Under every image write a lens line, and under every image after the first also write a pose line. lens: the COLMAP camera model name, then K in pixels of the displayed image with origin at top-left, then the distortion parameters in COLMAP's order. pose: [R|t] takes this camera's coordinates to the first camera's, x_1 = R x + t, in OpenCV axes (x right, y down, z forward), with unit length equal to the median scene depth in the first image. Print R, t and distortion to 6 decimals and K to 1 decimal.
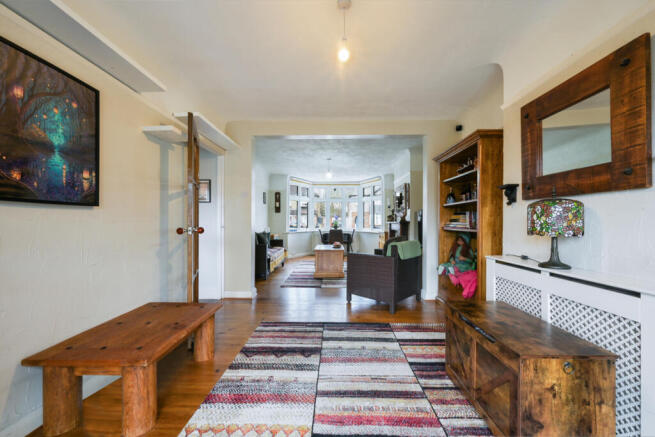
lens RADIAL K [[265.8, 0, 330.0], [0, 265.8, 220.4], [0, 0, 1]] dist [0.003371, 0.000850]
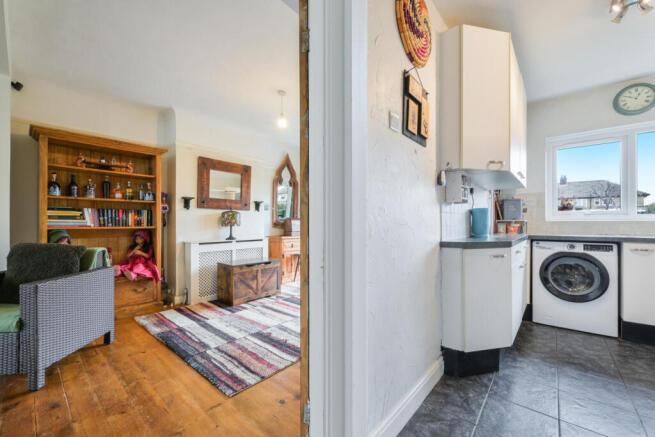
lens RADIAL K [[265.8, 0, 326.7], [0, 265.8, 217.5], [0, 0, 1]] dist [0.003371, 0.000850]
pose [[-0.760101, 0.010174, 0.649725, -1.132923], [-0.001031, 0.999857, -0.016863, 0.018349], [-0.649804, -0.013488, -0.759982, 1.877103]]
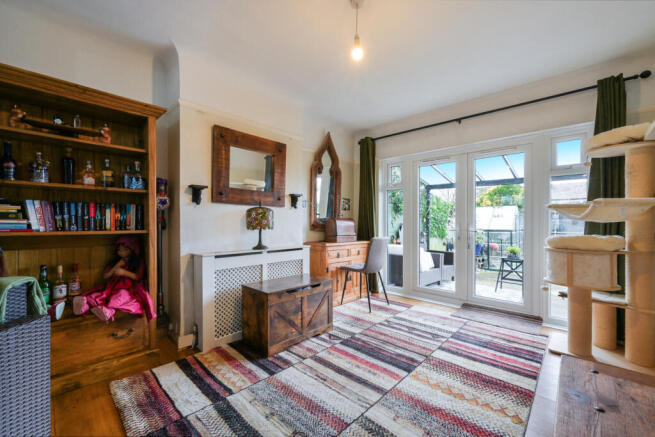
lens RADIAL K [[267.1, 0, 328.9], [0, 267.1, 220.9], [0, 0, 1]] dist [-0.004200, -0.000856]
pose [[-0.736748, -0.003162, 0.676160, -0.479662], [-0.006877, 0.999972, -0.002817, 0.007872], [-0.676133, -0.006725, -0.736749, 1.599138]]
